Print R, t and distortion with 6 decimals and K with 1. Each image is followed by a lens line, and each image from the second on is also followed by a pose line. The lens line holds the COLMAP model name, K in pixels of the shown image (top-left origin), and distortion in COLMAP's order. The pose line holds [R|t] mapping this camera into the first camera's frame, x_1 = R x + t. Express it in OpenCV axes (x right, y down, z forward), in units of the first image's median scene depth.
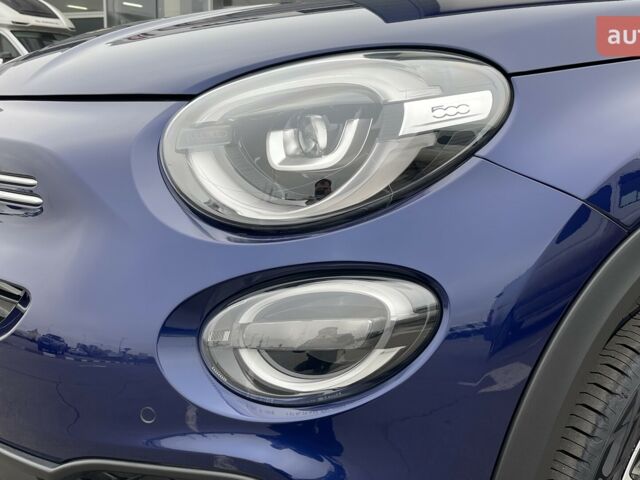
lens RADIAL K [[872.9, 0, 322.6], [0, 872.9, 238.0], [0, 0, 1]] dist [0.053066, 0.000000]
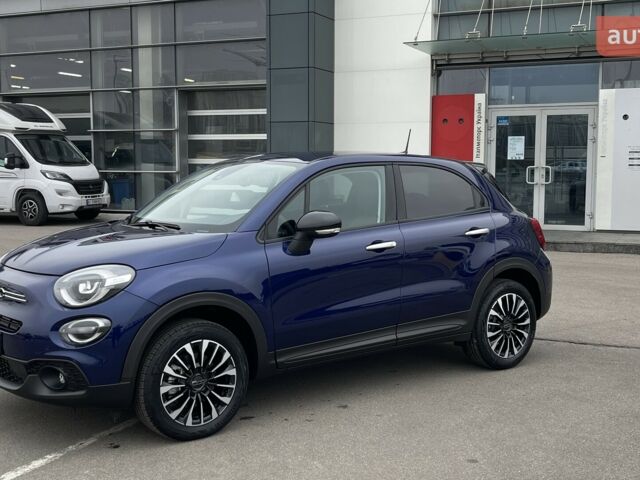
lens RADIAL K [[872.9, 0, 323.2], [0, 872.9, 237.4], [0, 0, 1]] dist [0.053066, 0.000000]
pose [[0.999958, -0.008869, 0.002163, 1.175080], [0.008991, 0.997830, -0.065224, -0.062338], [-0.001580, 0.065241, 0.997868, -3.441428]]
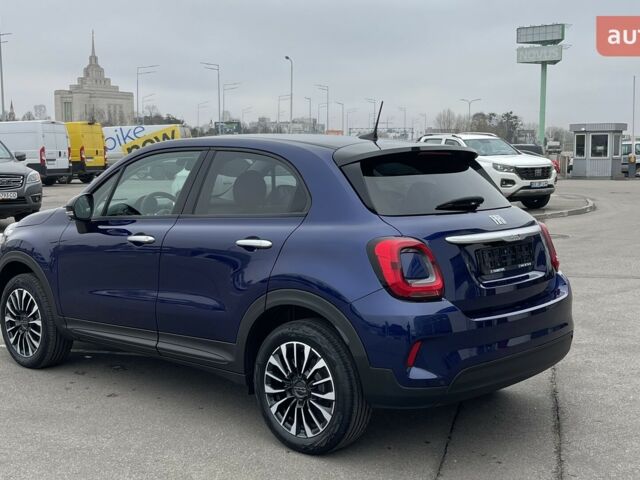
lens RADIAL K [[872.9, 0, 315.5], [0, 872.9, 239.1], [0, 0, 1]] dist [0.053066, 0.000000]
pose [[0.177230, 0.094426, -0.979629, 6.617852], [-0.149647, 0.986398, 0.068005, -0.849541], [0.972726, 0.134546, 0.188950, 2.041608]]
